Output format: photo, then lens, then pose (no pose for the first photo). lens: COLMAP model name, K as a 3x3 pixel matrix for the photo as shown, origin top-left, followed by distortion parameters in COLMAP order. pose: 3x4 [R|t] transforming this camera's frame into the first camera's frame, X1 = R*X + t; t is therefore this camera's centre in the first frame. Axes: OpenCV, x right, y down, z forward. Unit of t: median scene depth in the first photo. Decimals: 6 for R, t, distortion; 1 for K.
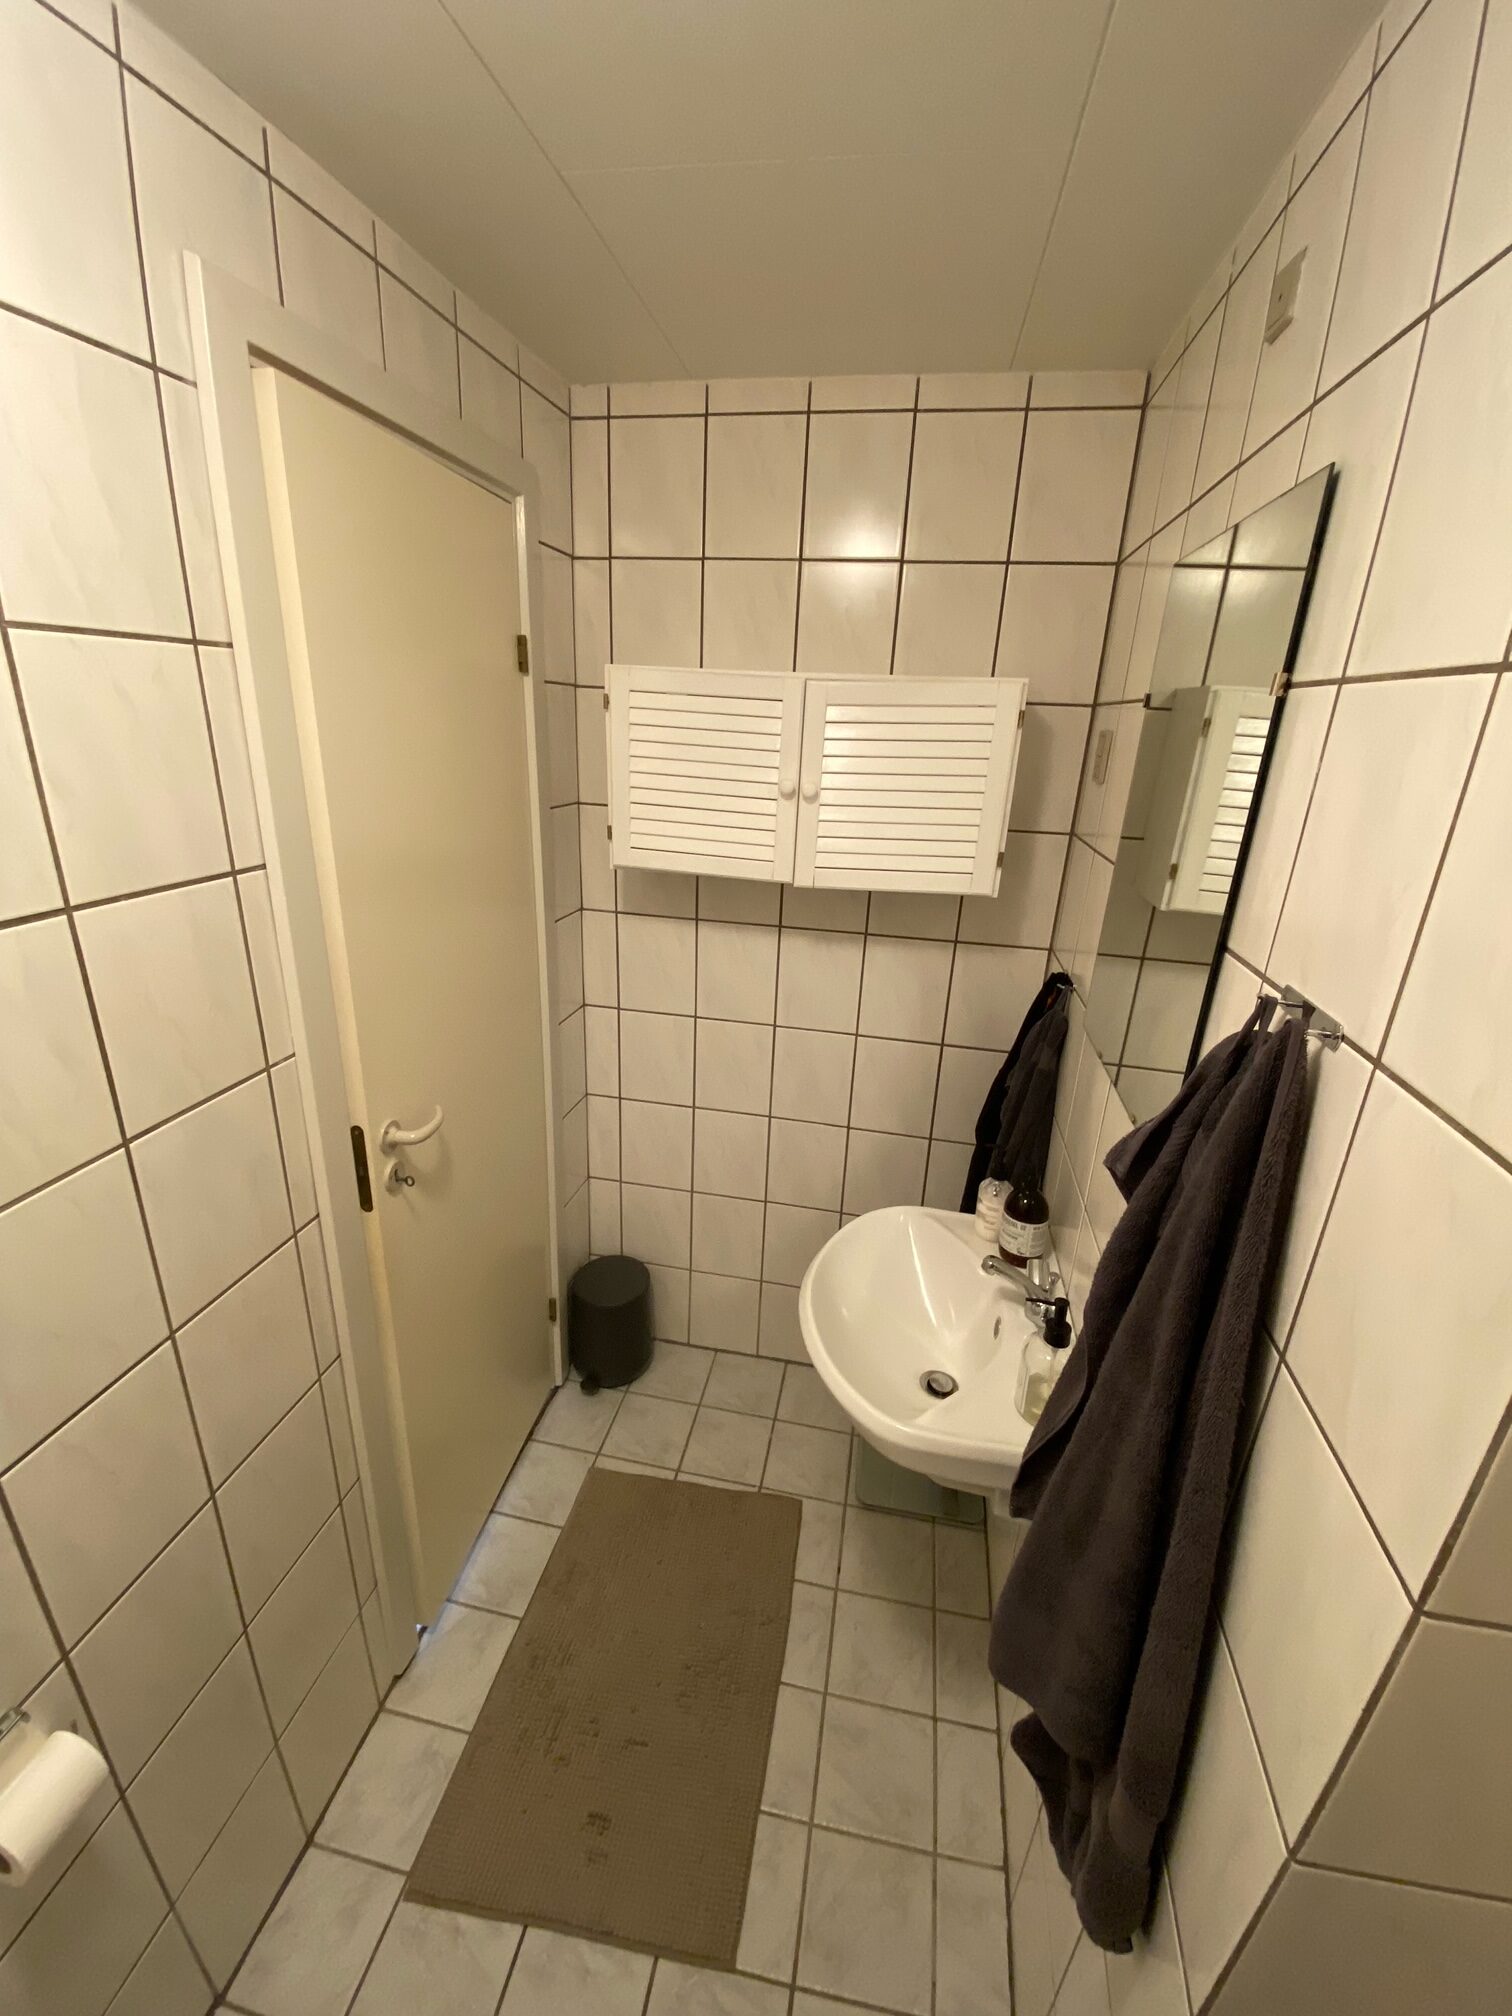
lens RADIAL K [[807.5, 0, 761.7], [0, 807.5, 995.7], [0, 0, 1]] dist [-0.009014, -0.004526]
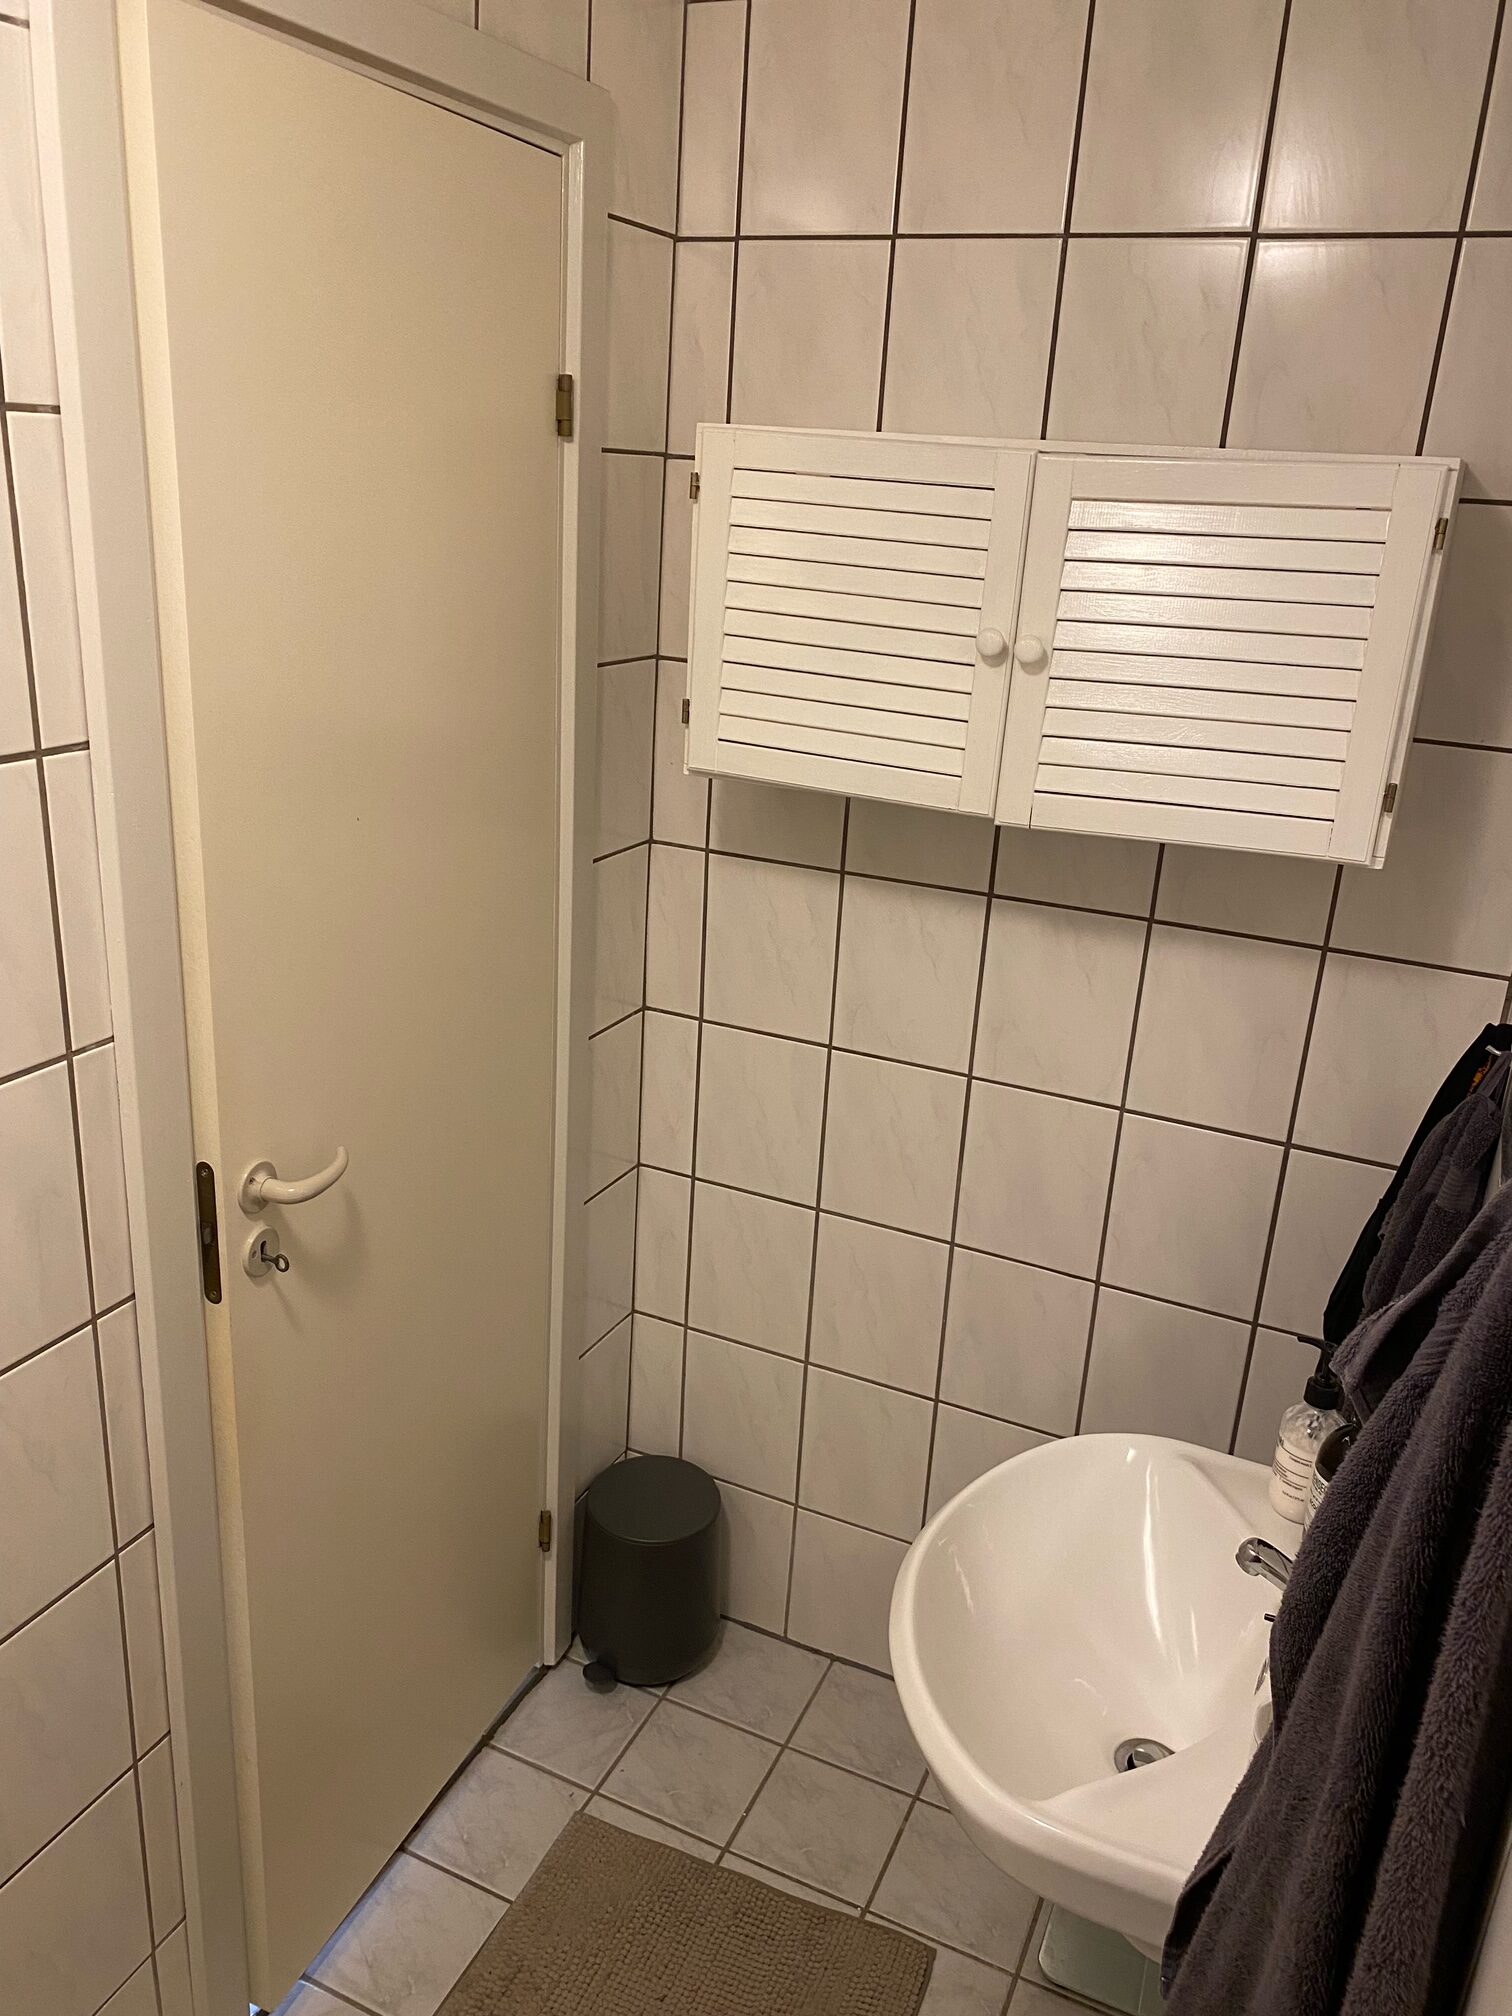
lens RADIAL K [[1533.2, 0, 771.1], [0, 1533.2, 995.4], [0, 0, 1]] dist [-0.040065, 0.035985]
pose [[0.971985, 0.085229, -0.219048, 0.127021], [-0.088358, 0.996079, -0.004509, -0.001362], [0.217805, 0.023737, 0.975704, -0.046847]]
